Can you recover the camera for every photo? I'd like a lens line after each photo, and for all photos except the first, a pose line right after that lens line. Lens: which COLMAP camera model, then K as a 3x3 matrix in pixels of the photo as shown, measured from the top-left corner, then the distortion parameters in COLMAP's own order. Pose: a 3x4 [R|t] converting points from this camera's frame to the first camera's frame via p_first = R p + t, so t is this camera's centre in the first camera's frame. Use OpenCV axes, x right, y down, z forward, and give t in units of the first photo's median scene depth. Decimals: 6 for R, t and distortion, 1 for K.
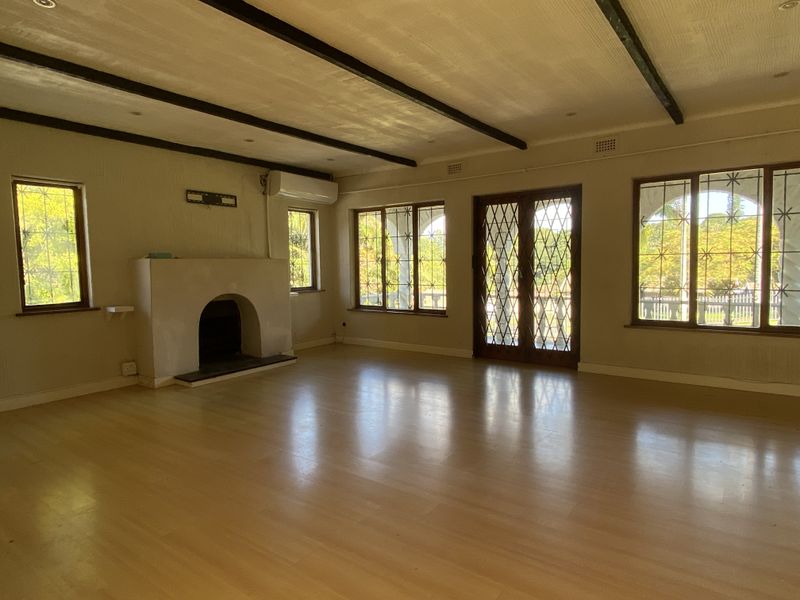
lens RADIAL K [[479.5, 0, 396.7], [0, 479.5, 296.0], [0, 0, 1]] dist [0.089319, -0.104085]
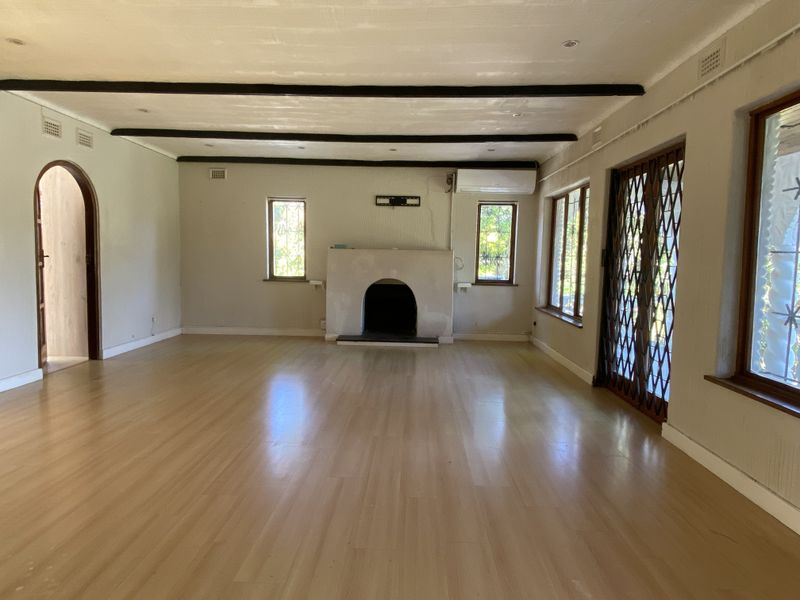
lens RADIAL K [[479.5, 0, 396.7], [0, 479.5, 296.0], [0, 0, 1]] dist [0.089319, -0.104085]
pose [[0.559368, 0.089400, -0.824085, 0.630452], [-0.086105, 0.995056, 0.049502, -0.020838], [0.824435, 0.043268, 0.564300, 0.317708]]
